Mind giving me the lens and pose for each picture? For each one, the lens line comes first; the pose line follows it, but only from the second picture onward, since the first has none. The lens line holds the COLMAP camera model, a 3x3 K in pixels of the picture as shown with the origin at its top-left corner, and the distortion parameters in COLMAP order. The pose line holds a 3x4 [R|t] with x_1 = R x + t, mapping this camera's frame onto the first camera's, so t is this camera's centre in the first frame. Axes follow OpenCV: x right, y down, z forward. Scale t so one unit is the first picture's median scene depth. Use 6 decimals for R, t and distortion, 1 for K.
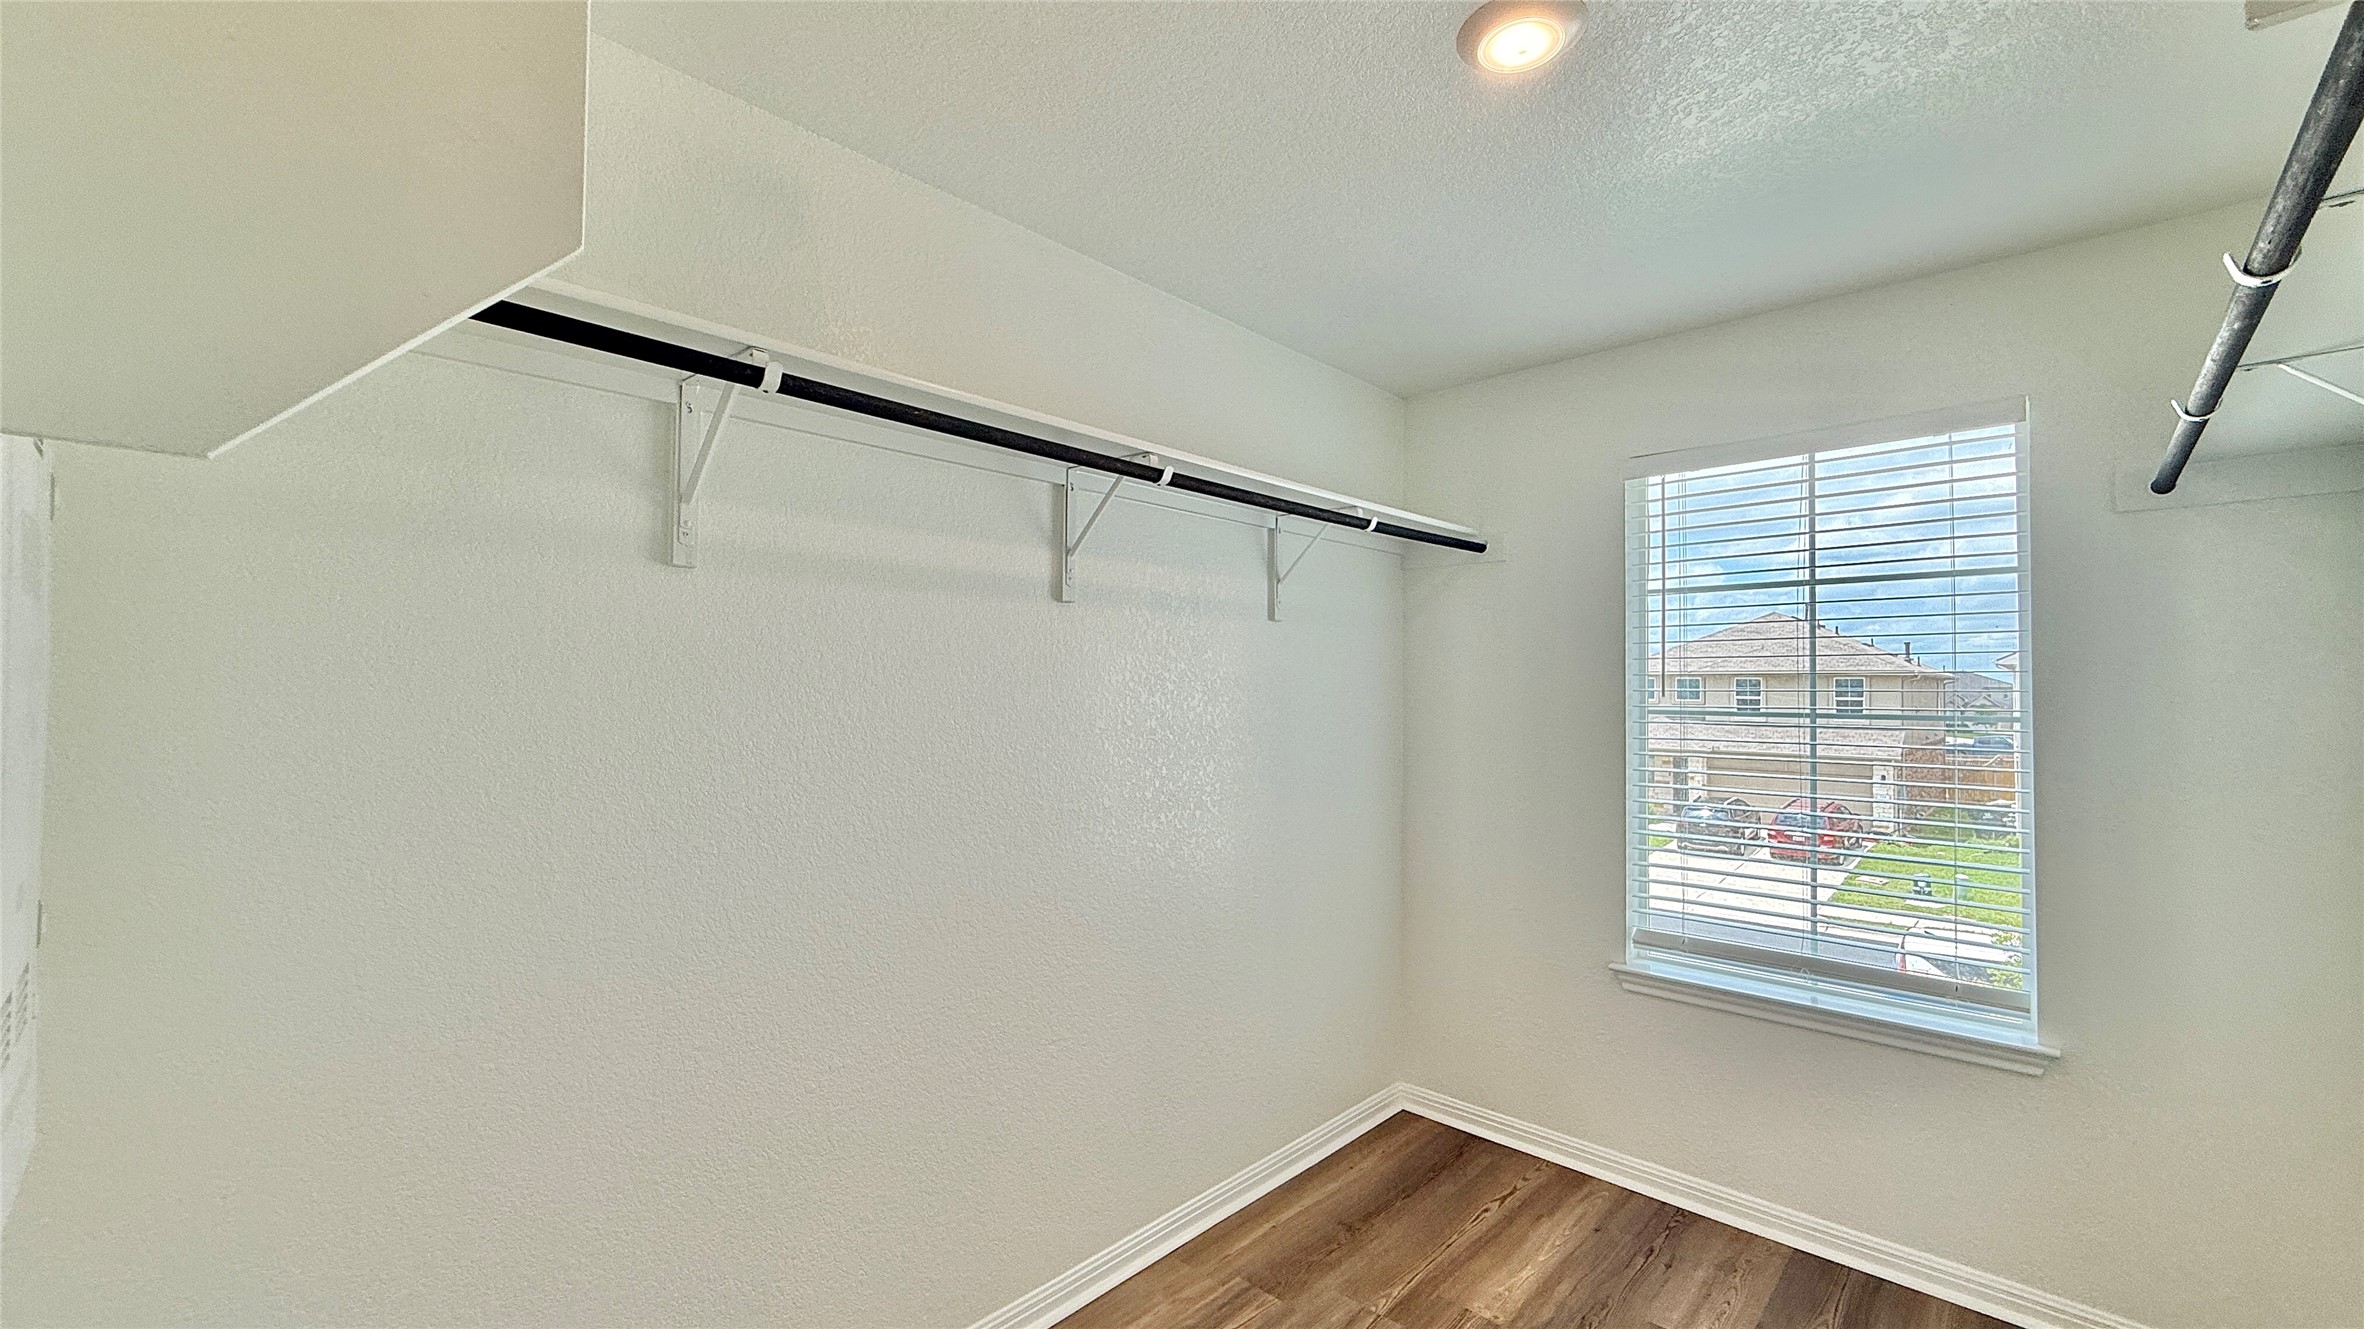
lens RADIAL K [[939.6, 0, 1169.6], [0, 939.6, 666.4], [0, 0, 1]] dist [-0.000491, -0.000467]
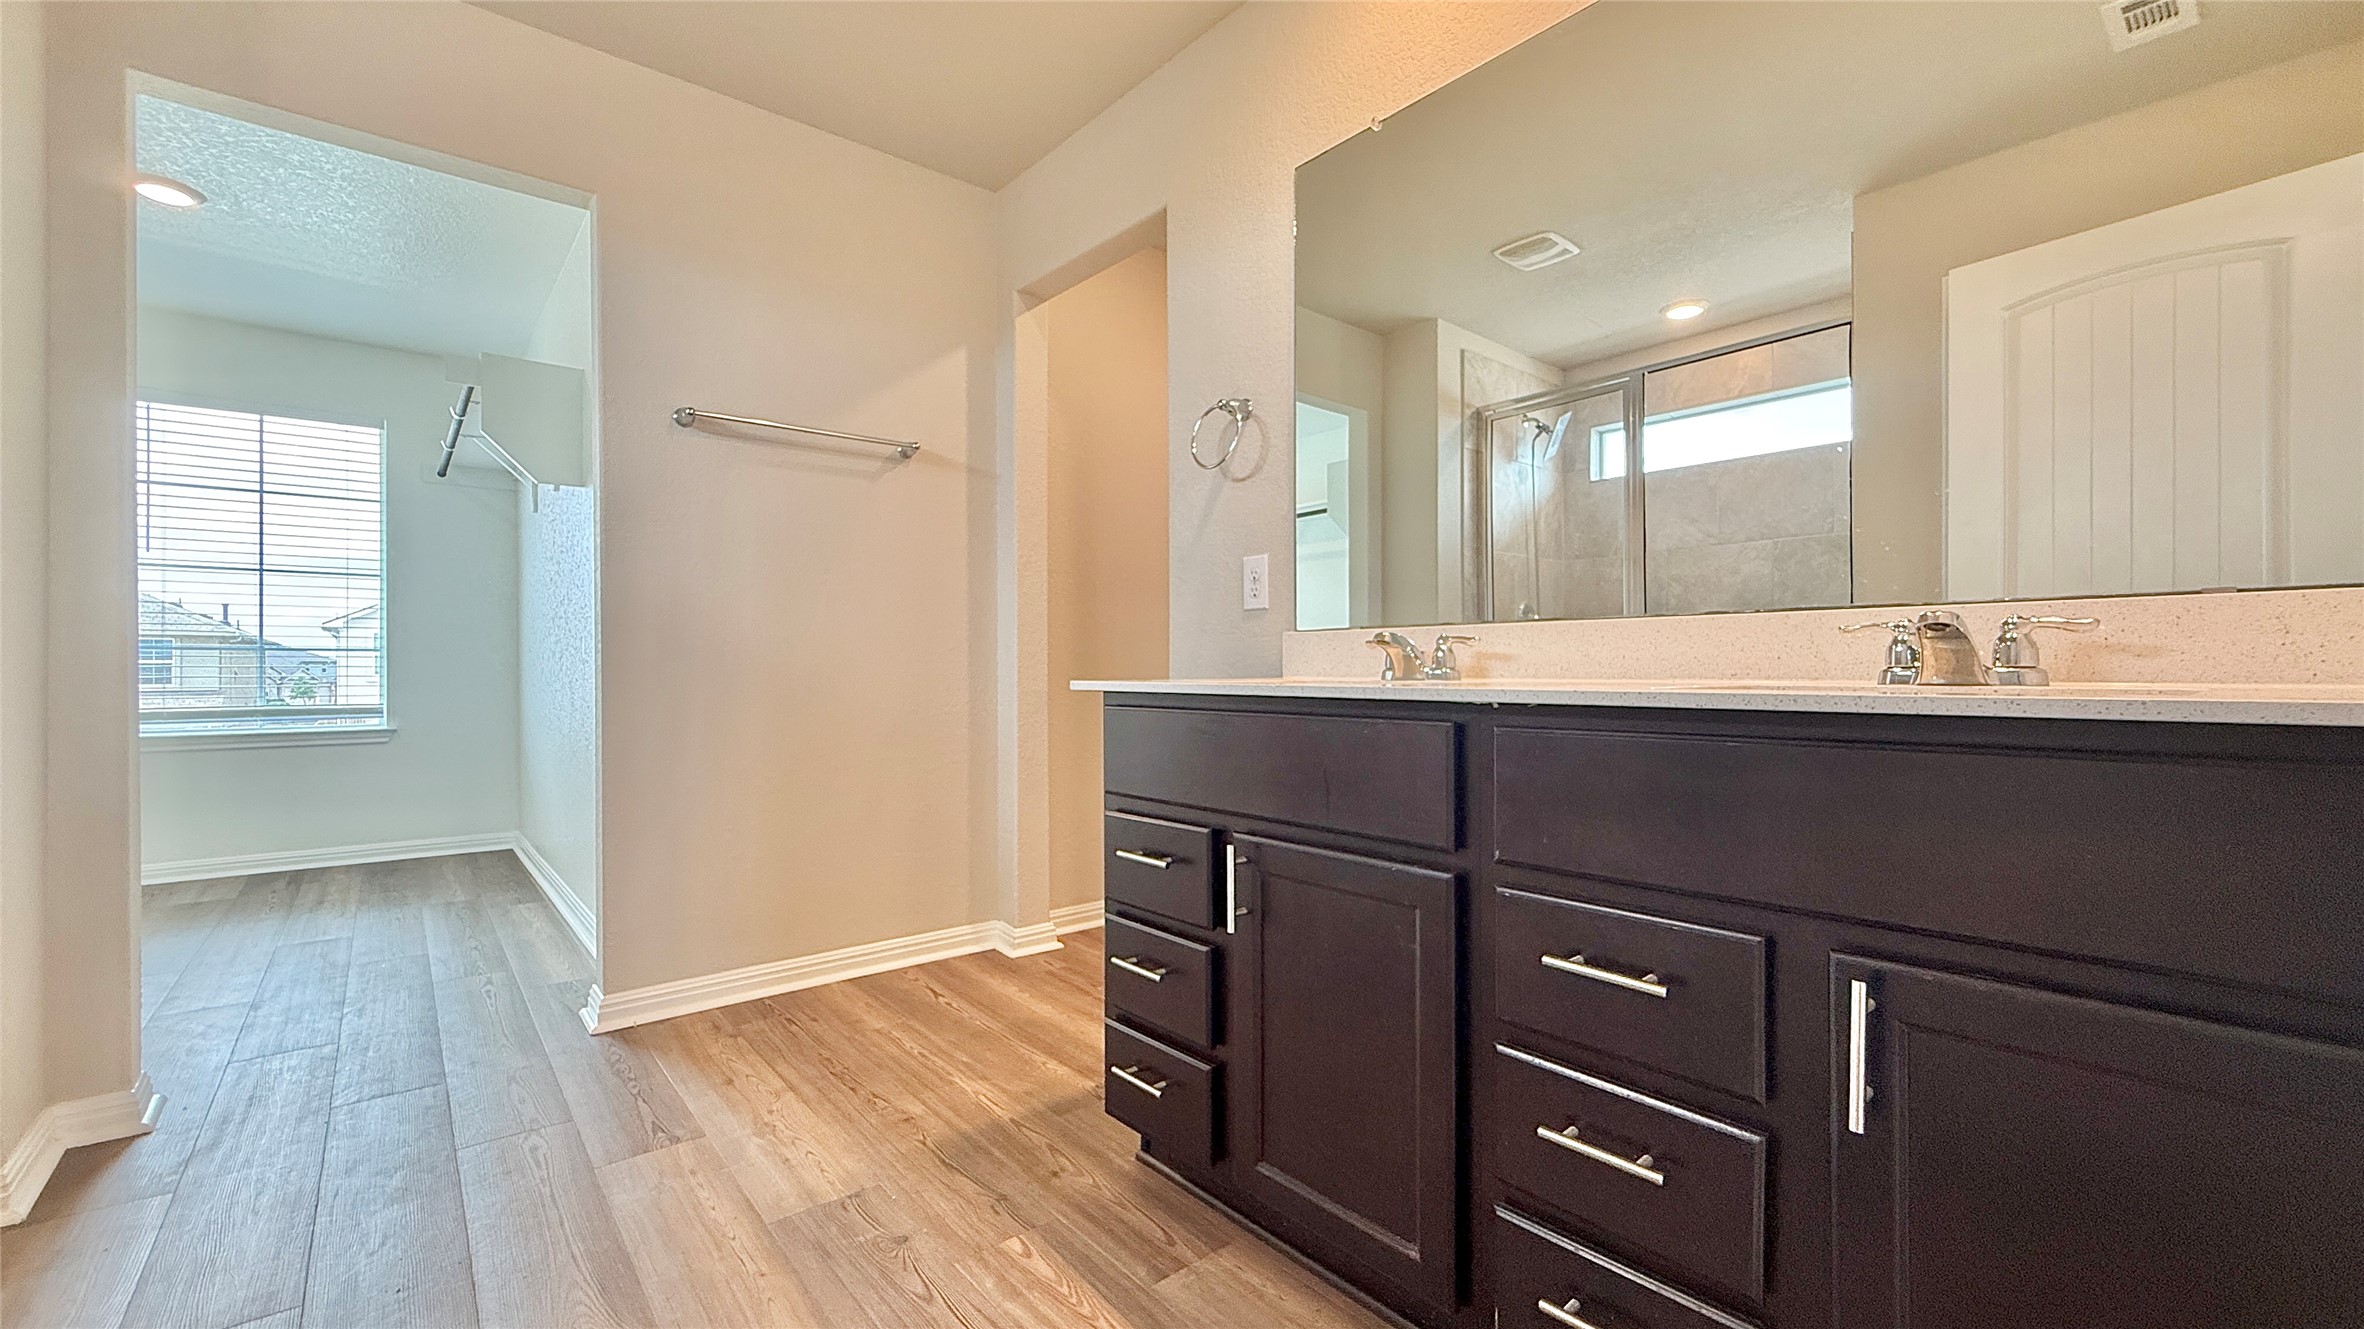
lens RADIAL K [[939.6, 0, 1170.0], [0, 939.6, 663.5], [0, 0, 1]] dist [-0.000491, -0.000467]
pose [[0.110079, -0.003603, 0.993916, -0.818537], [-0.021311, 0.999755, 0.005984, 0.174742], [-0.993694, -0.021840, 0.109975, -0.820983]]
